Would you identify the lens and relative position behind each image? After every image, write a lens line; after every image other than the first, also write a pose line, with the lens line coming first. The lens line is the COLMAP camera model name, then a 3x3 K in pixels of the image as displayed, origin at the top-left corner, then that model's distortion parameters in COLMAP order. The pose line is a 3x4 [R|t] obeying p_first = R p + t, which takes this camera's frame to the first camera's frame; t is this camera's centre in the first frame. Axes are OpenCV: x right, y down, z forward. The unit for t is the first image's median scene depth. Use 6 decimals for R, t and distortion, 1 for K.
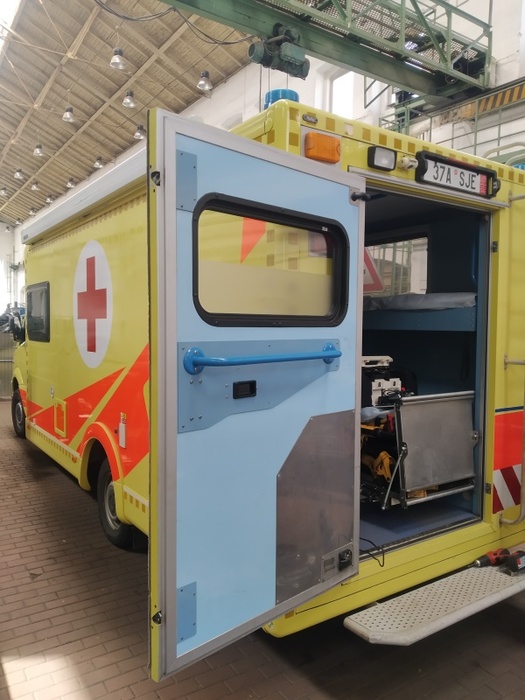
lens RADIAL K [[554.1, 0, 259.9], [0, 554.1, 350.8], [0, 0, 1]] dist [-0.002989, 0.007376]
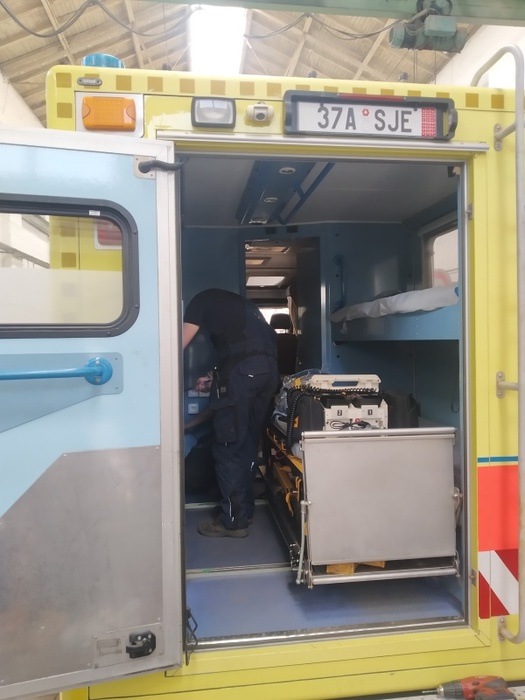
lens RADIAL K [[554.1, 0, 262.8], [0, 554.1, 348.3], [0, 0, 1]] dist [-0.002989, 0.007376]
pose [[0.892462, -0.015976, -0.450839, 0.519358], [-0.000602, 0.999330, -0.036604, 0.001011], [0.451122, 0.032939, 0.891854, 0.310383]]
